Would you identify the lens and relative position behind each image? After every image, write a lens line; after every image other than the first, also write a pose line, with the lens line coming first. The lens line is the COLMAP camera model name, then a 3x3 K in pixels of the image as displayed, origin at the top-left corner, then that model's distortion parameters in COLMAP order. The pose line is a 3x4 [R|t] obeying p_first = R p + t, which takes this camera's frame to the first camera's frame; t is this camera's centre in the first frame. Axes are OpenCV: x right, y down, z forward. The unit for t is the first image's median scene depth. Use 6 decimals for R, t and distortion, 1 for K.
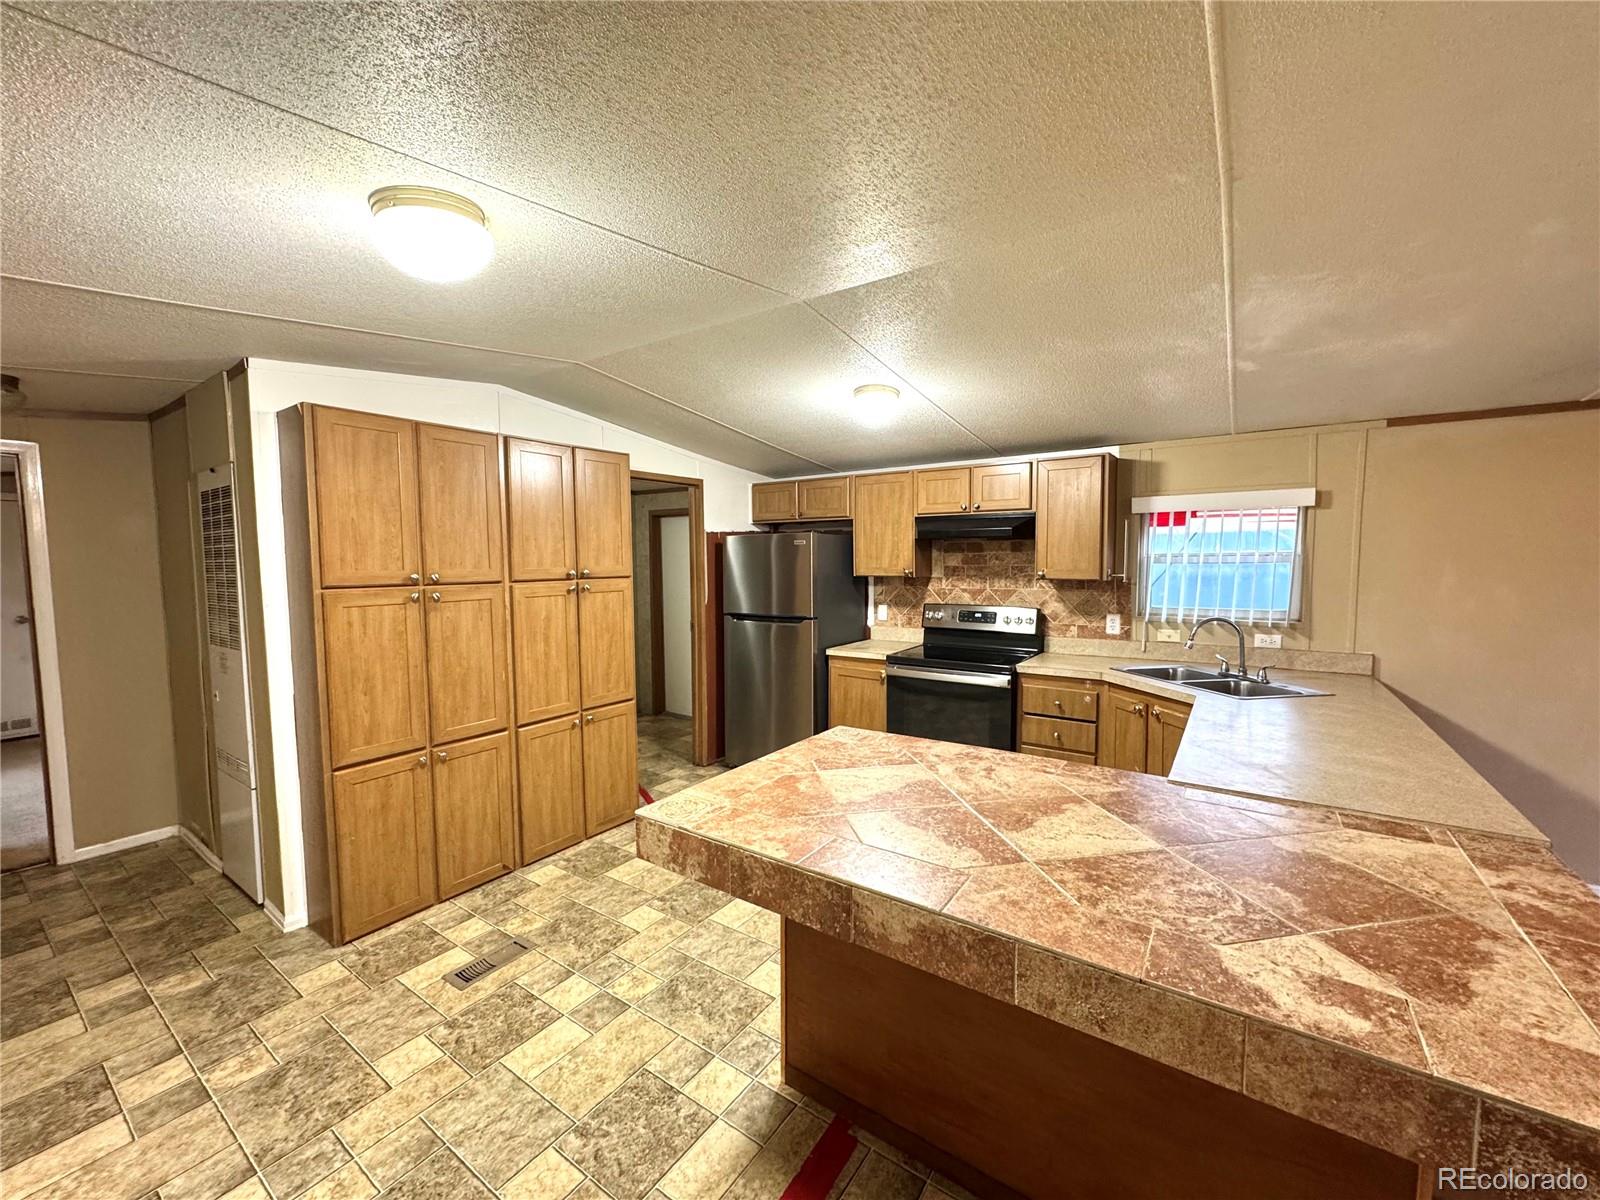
lens RADIAL K [[641.0, 0, 797.1], [0, 641.0, 597.5], [0, 0, 1]] dist [-0.000777, -0.000099]
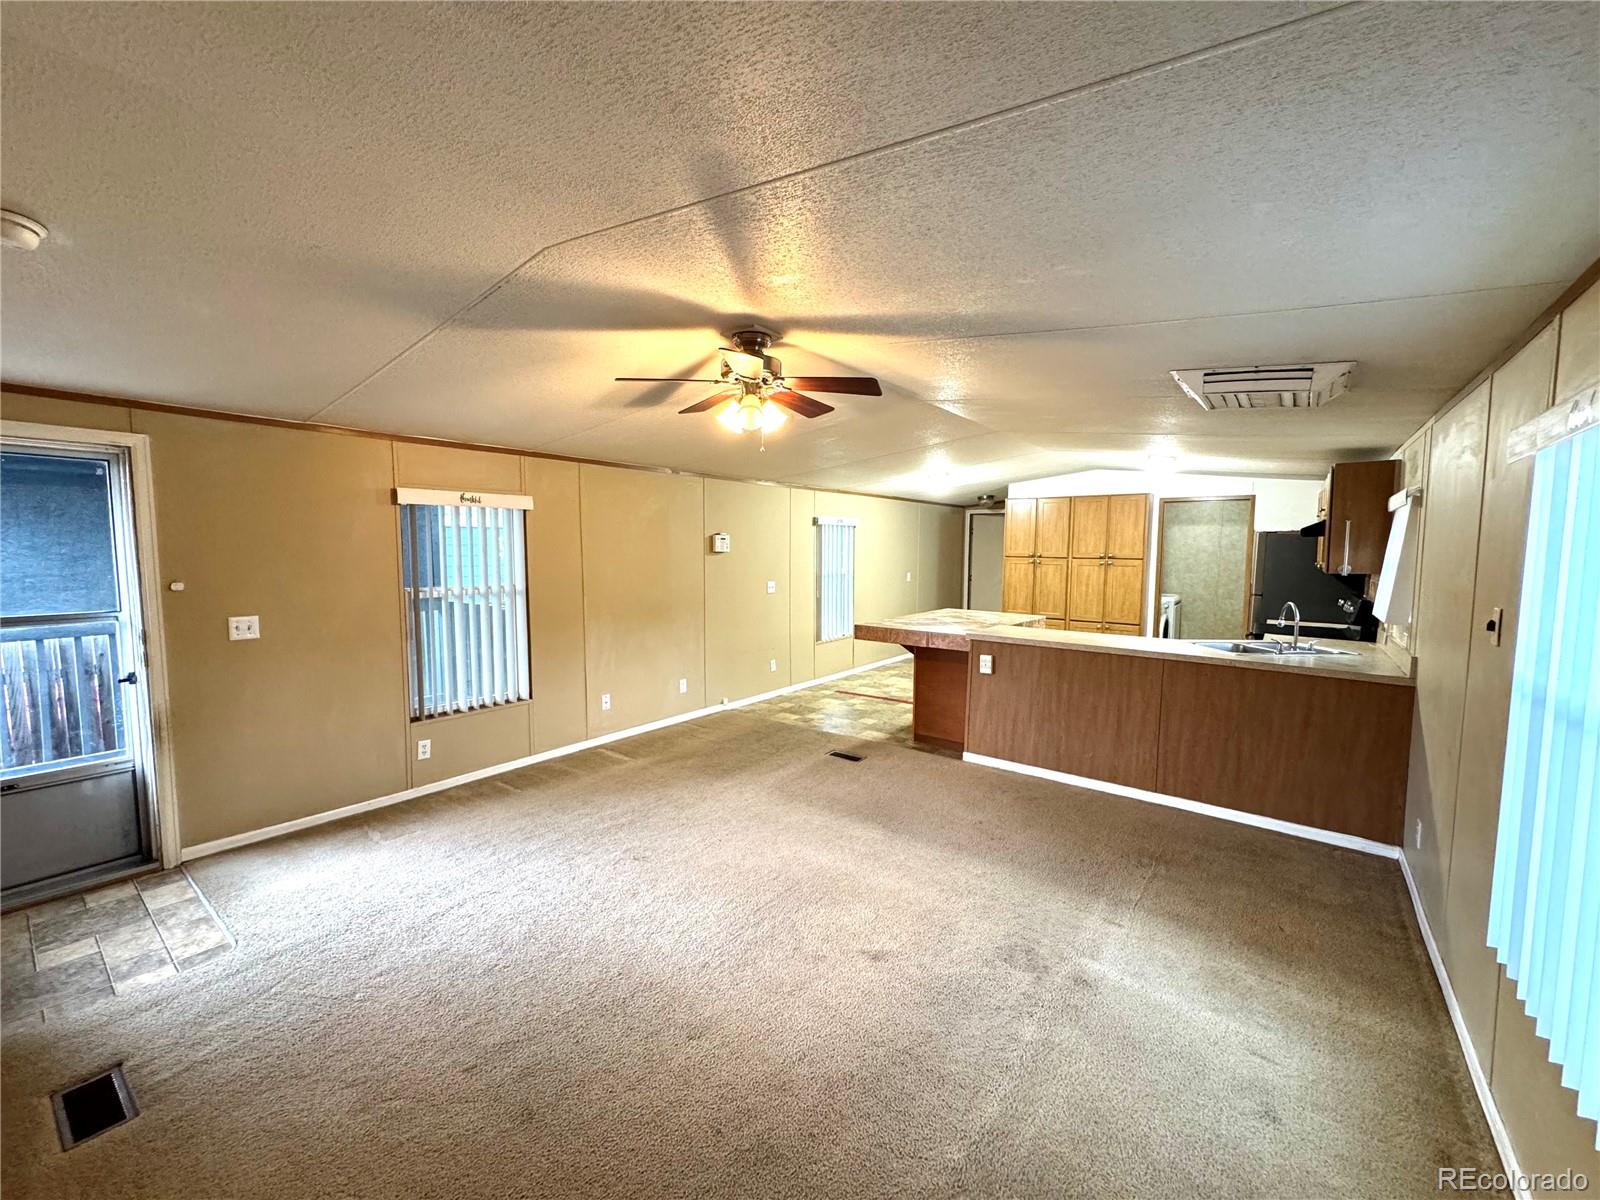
lens RADIAL K [[641.0, 0, 797.1], [0, 641.0, 597.5], [0, 0, 1]] dist [-0.000777, -0.000099]
pose [[-0.047299, 0.086471, -0.995131, 1.881749], [-0.070540, 0.993470, 0.089680, -0.020326], [0.996387, 0.074438, -0.040891, 0.096772]]
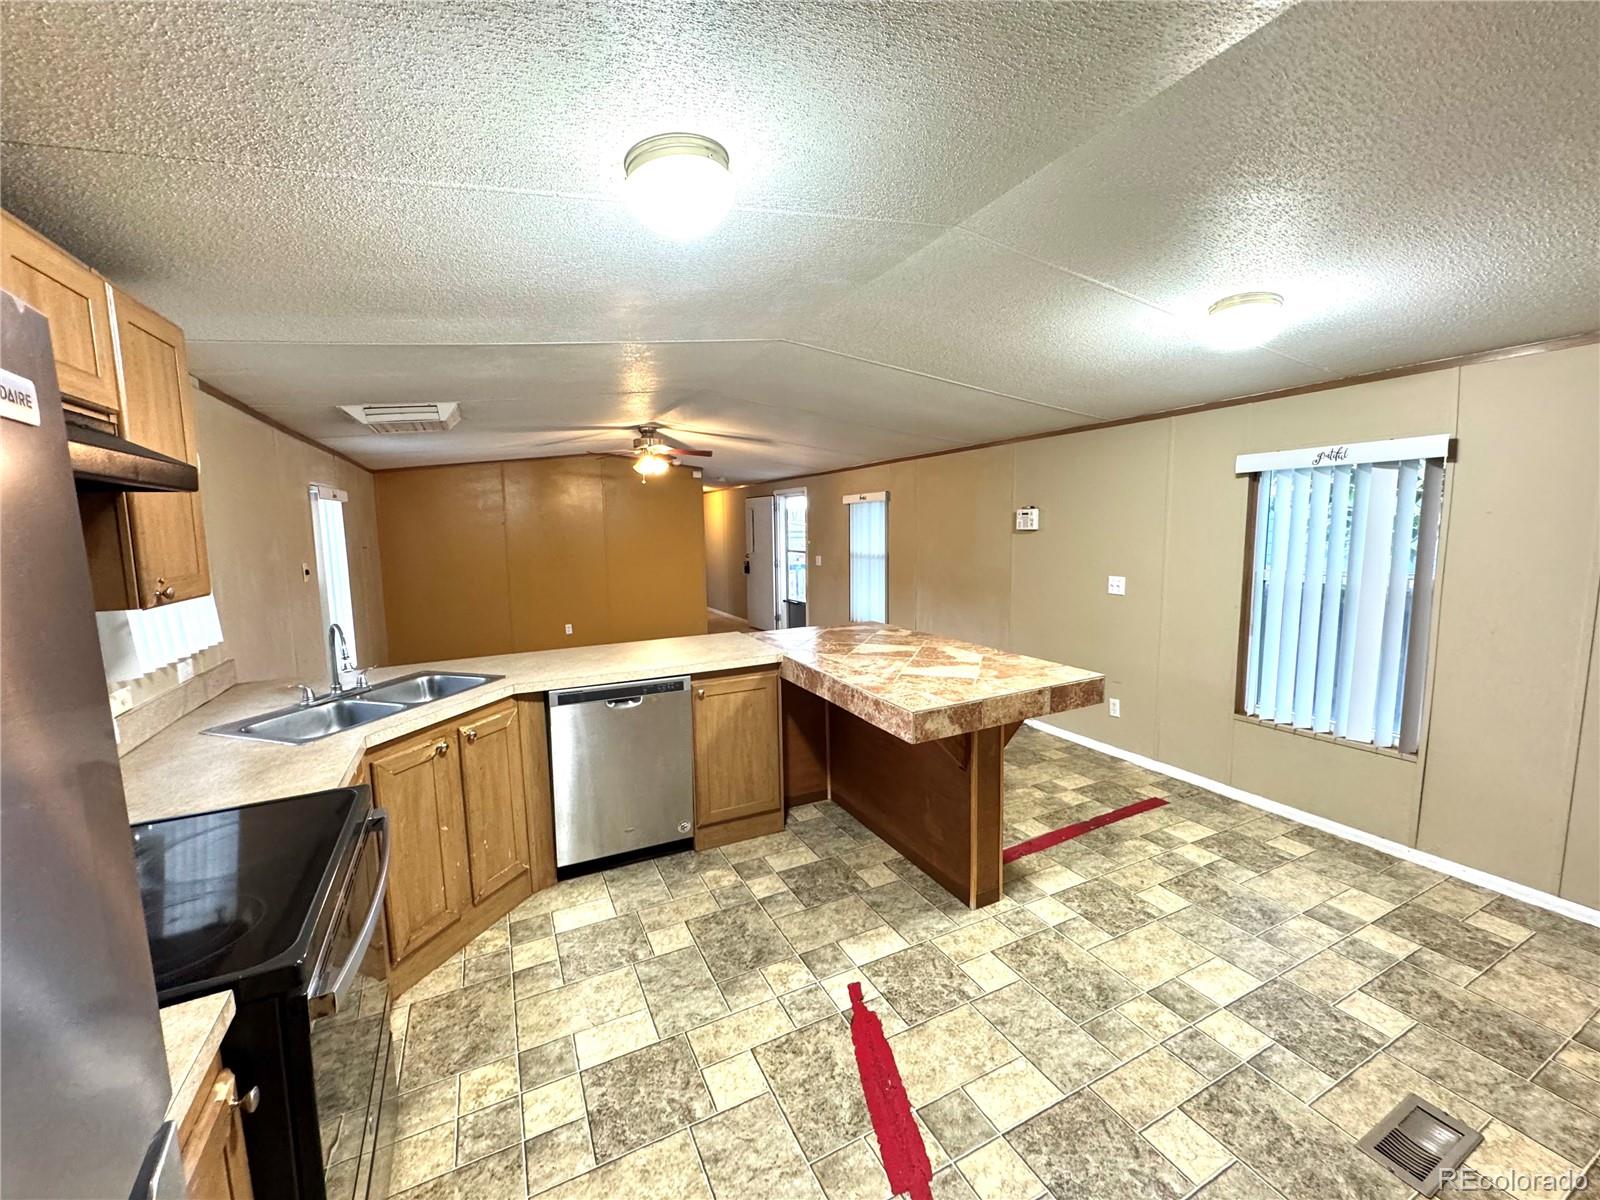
lens RADIAL K [[641.0, 0, 797.1], [0, 641.0, 597.5], [0, 0, 1]] dist [-0.000777, -0.000099]
pose [[-0.877827, -0.034397, 0.477742, -0.161230], [0.049945, 0.985408, 0.162719, -0.084242], [-0.476367, 0.166700, -0.863299, 1.339848]]
